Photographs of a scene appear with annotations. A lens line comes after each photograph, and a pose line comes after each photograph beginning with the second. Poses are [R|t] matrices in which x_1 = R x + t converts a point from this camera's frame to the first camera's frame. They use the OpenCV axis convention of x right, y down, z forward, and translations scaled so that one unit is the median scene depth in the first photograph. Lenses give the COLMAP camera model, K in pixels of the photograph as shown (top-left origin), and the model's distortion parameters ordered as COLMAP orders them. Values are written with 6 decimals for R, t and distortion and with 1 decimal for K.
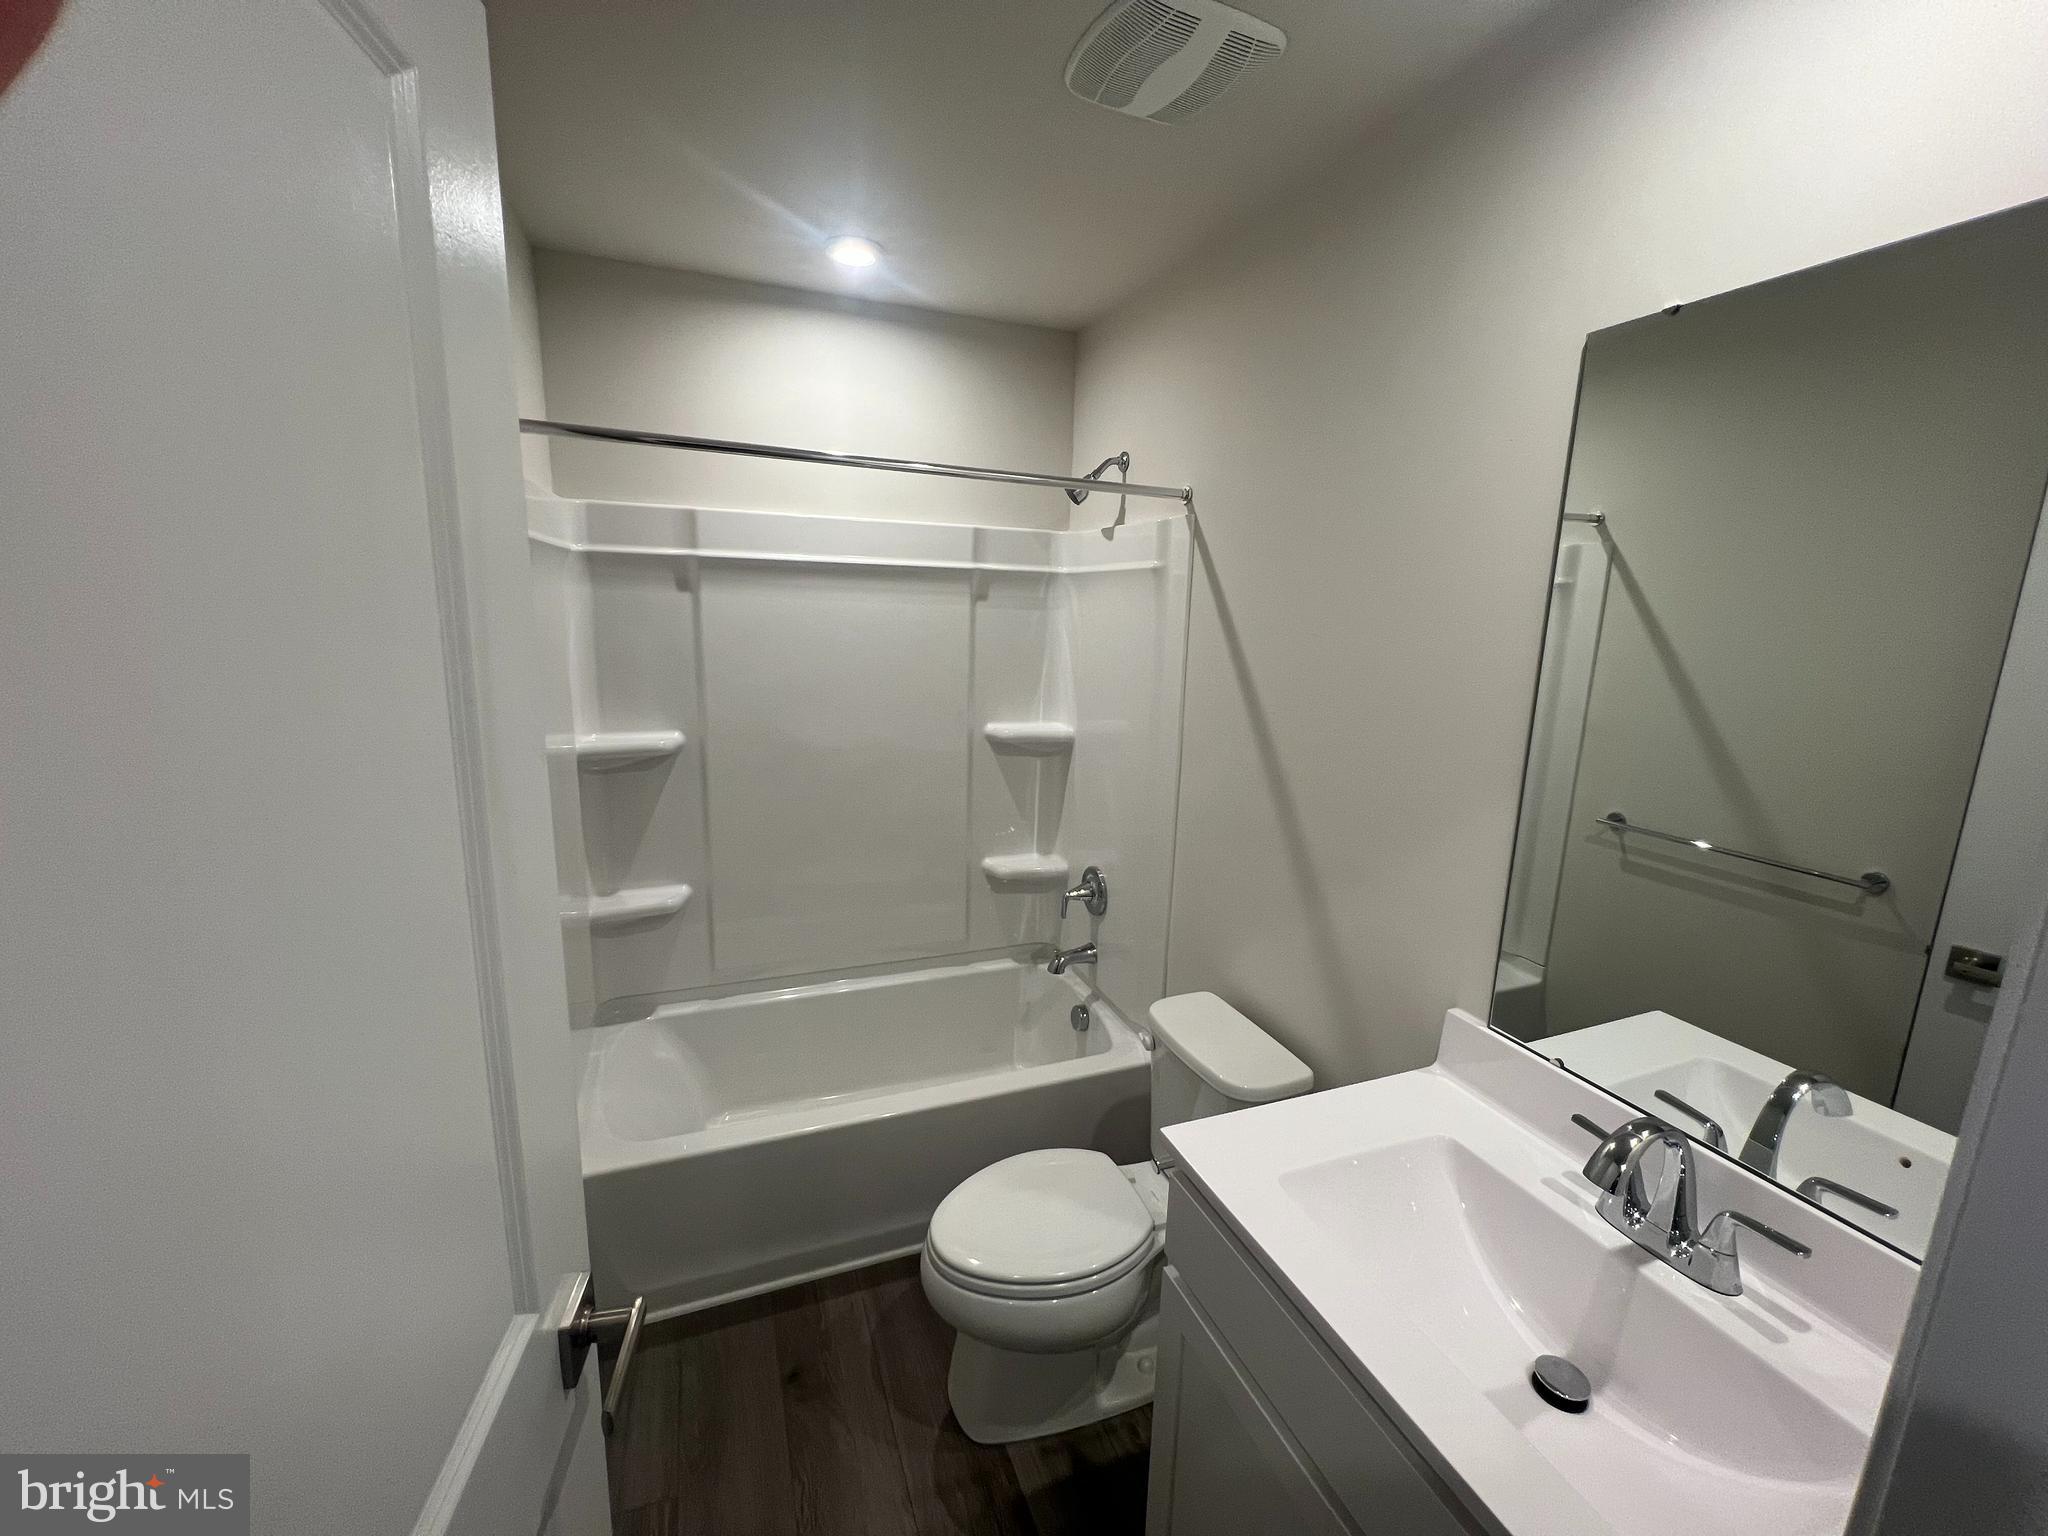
lens RADIAL K [[816.9, 0, 1024.0], [0, 816.9, 765.8], [0, 0, 1]] dist [-0.000165, -0.000207]
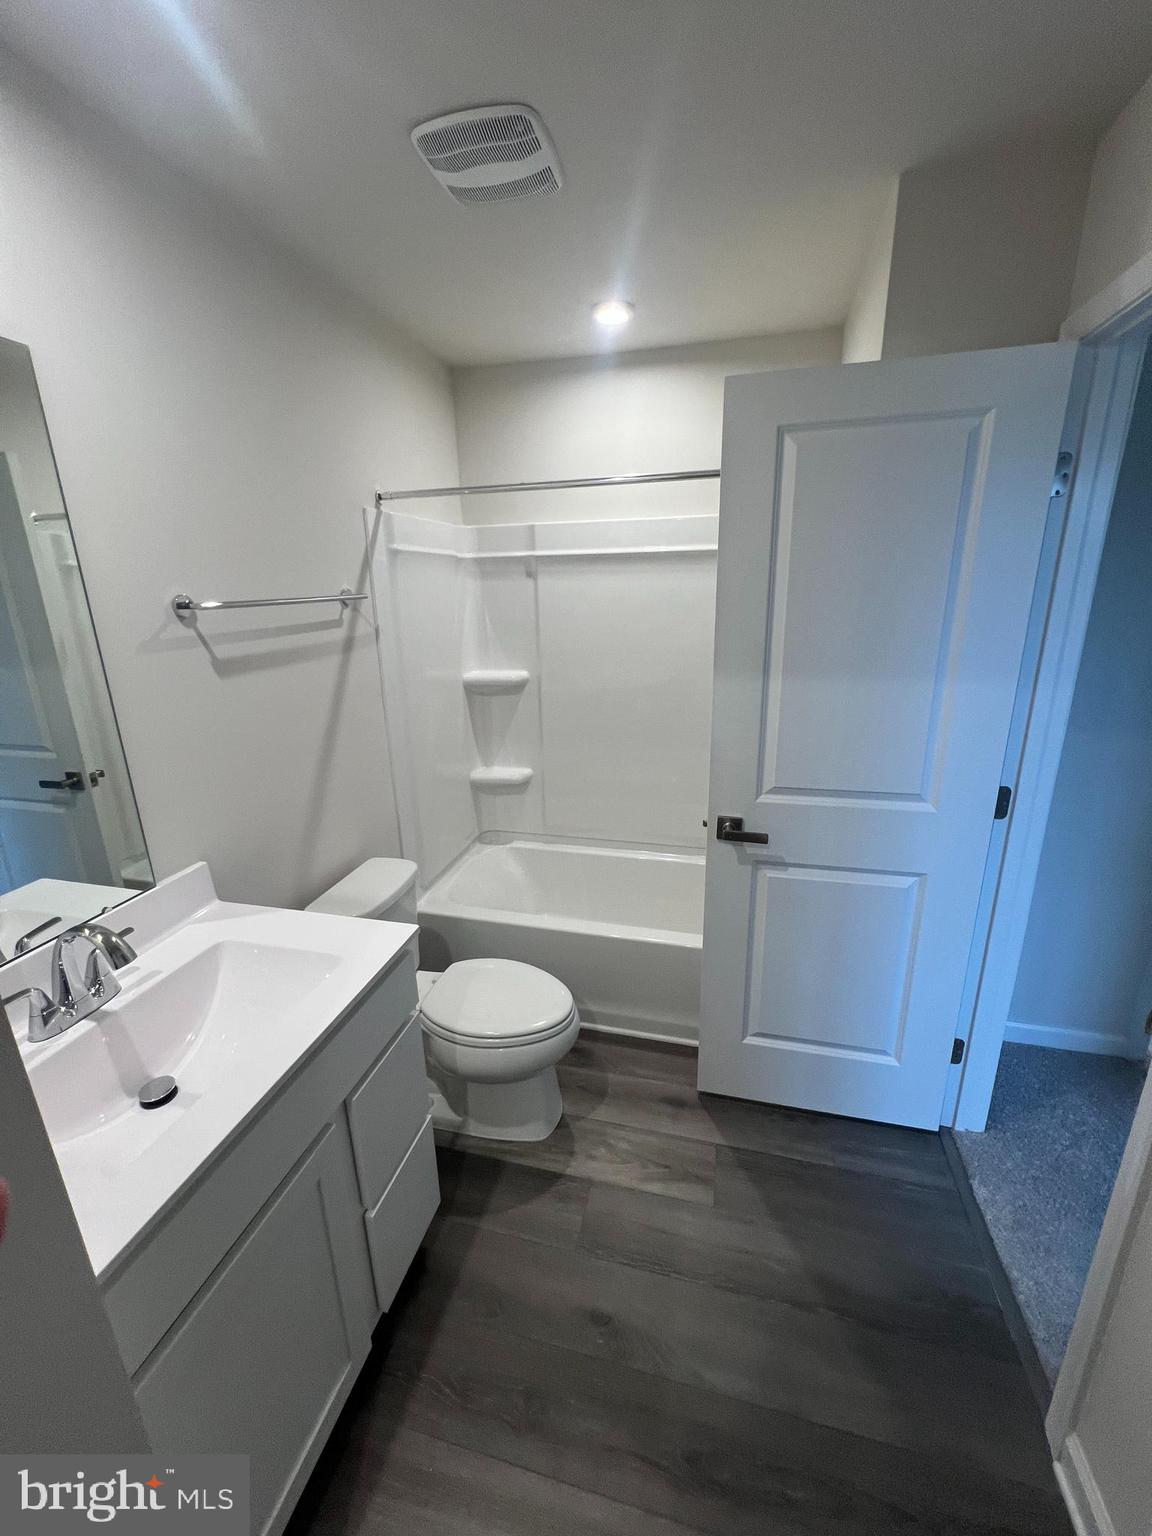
lens RADIAL K [[612.7, 0, 578.0], [0, 612.7, 764.6], [0, 0, 1]] dist [-0.000165, -0.000207]
pose [[0.813606, 0.116150, -0.569696, 0.363628], [-0.063668, 0.991748, 0.111272, -0.000183], [0.577920, -0.054260, 0.814288, 0.088524]]
